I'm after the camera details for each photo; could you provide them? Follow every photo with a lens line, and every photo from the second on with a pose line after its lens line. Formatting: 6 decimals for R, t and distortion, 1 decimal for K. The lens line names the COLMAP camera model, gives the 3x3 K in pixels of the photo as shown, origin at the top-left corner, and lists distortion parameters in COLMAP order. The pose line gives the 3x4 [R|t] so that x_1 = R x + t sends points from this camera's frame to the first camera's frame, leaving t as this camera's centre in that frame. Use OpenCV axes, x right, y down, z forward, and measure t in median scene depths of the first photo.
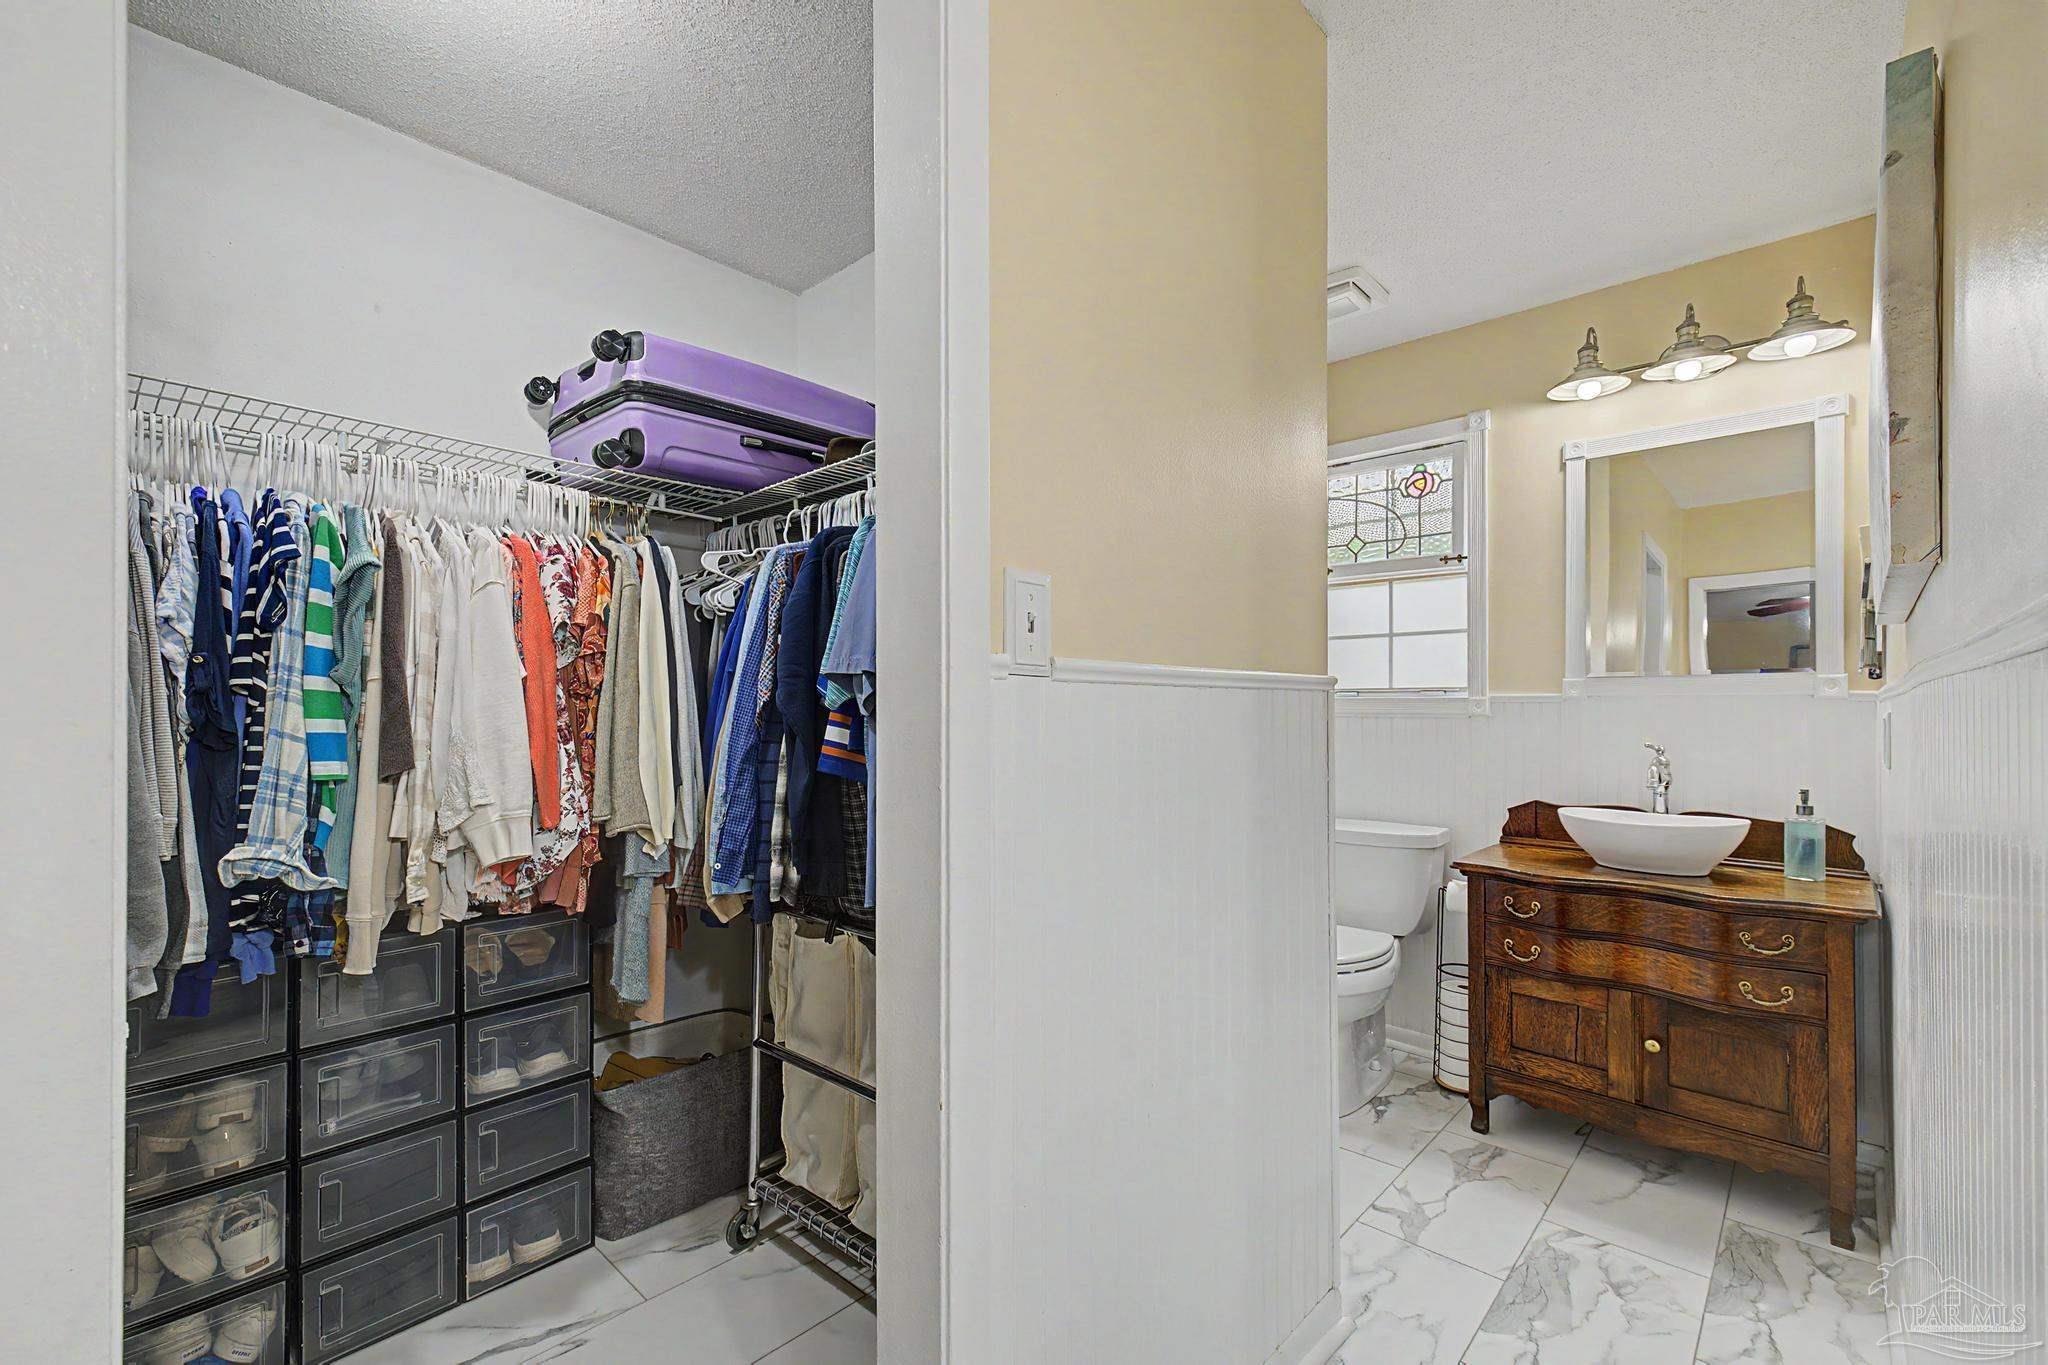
lens RADIAL K [[880.0, 0, 1017.4], [0, 880.0, 692.0], [0, 0, 1]] dist [-0.001492, 0.000892]
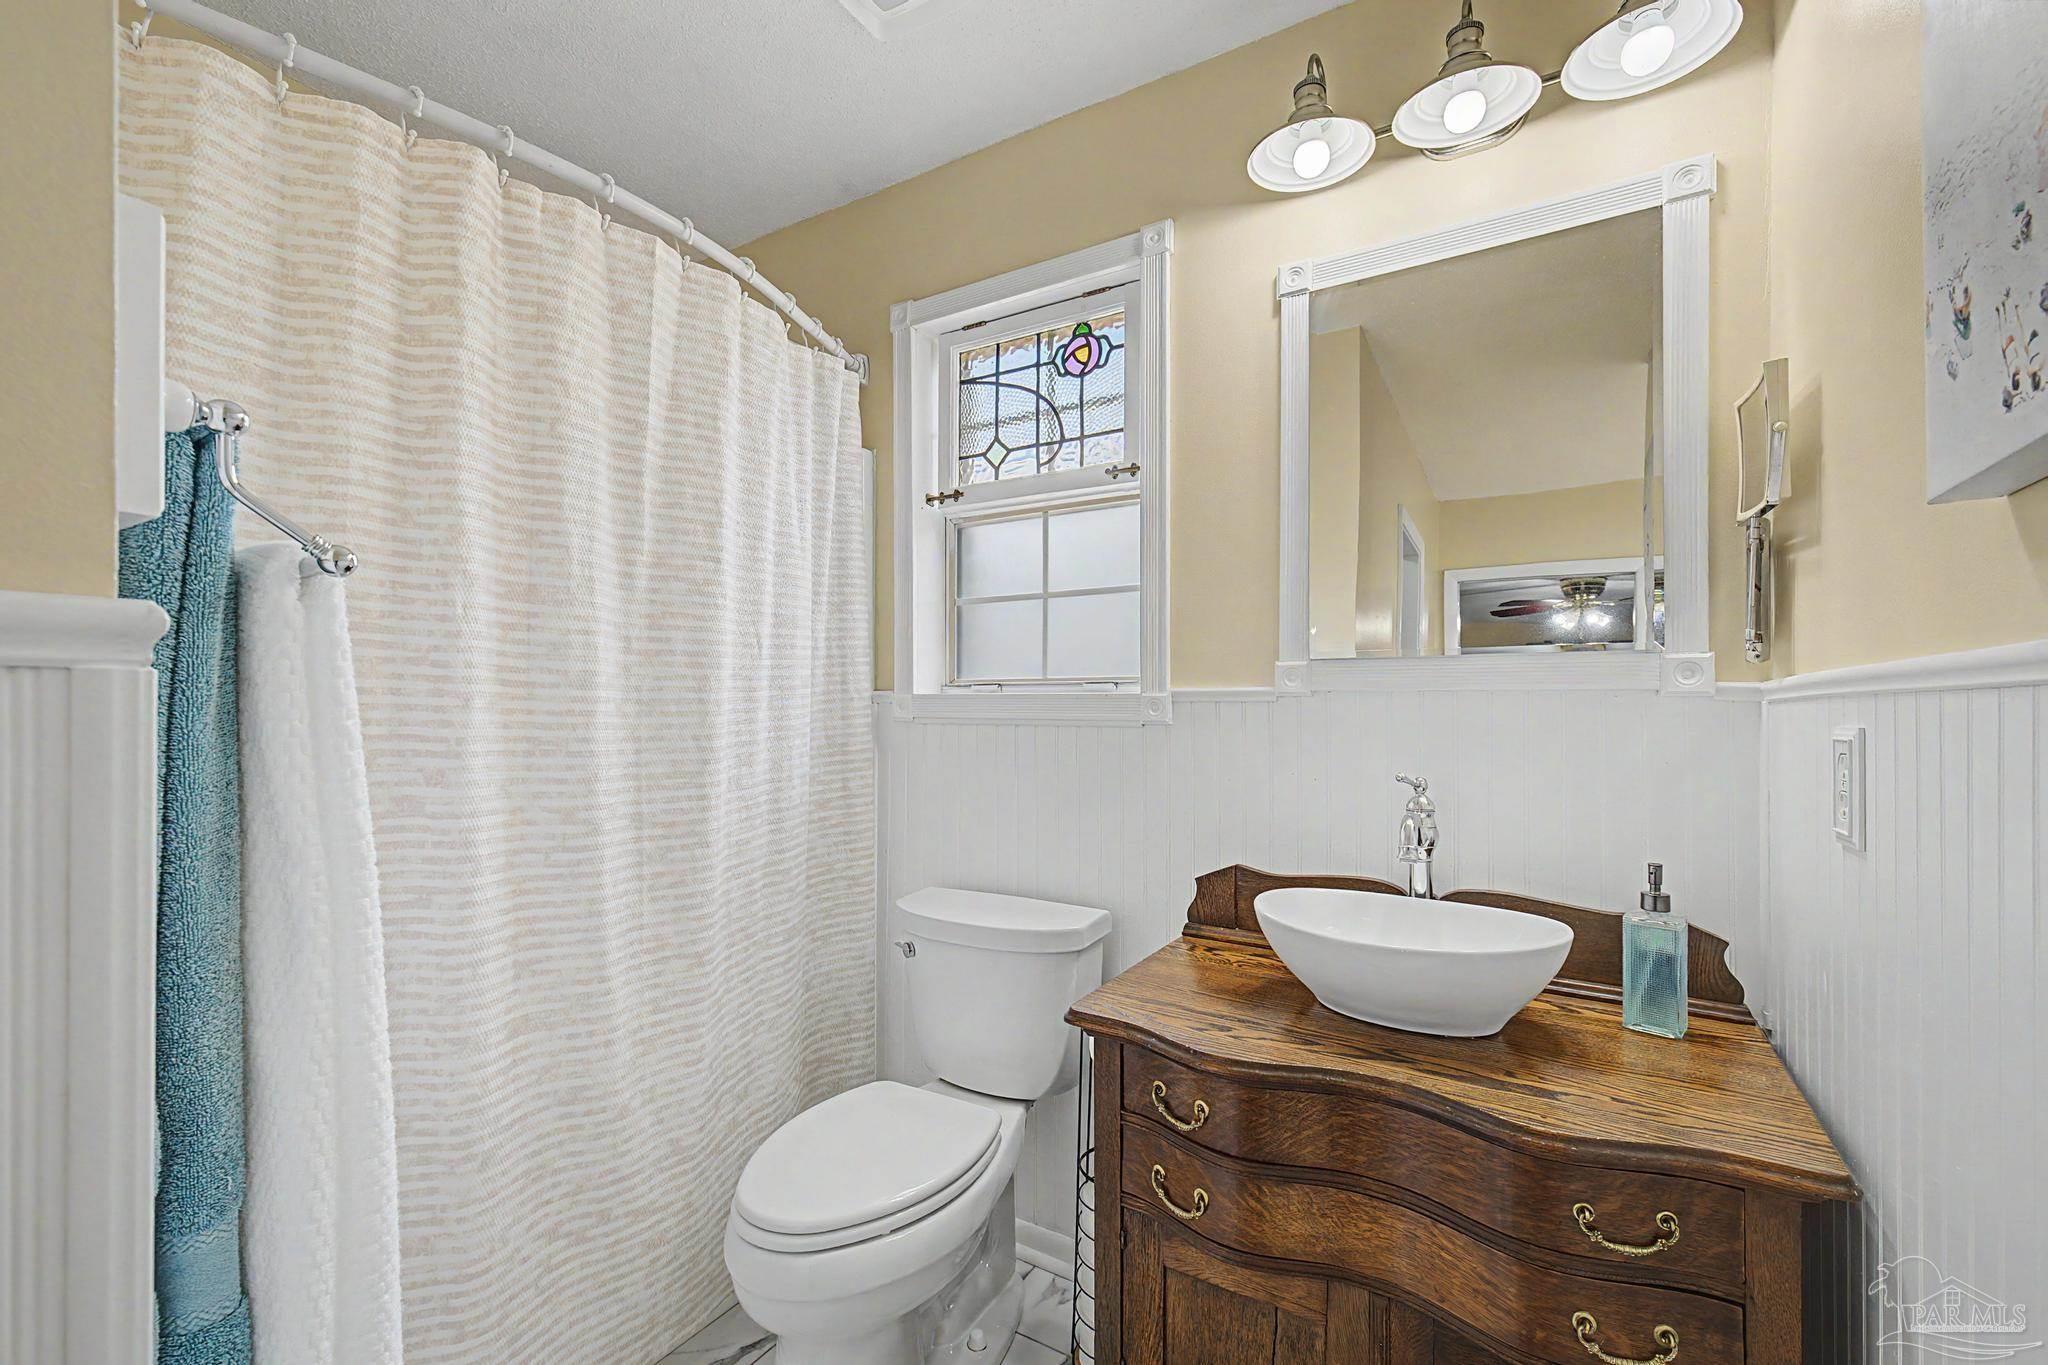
lens RADIAL K [[880.0, 0, 1026.1], [0, 880.0, 688.8], [0, 0, 1]] dist [-0.001492, 0.000892]
pose [[0.977355, 0.001704, 0.211597, 0.344352], [-0.001704, 0.999999, -0.000180, 0.003488], [-0.211597, -0.000185, 0.977357, 0.474246]]
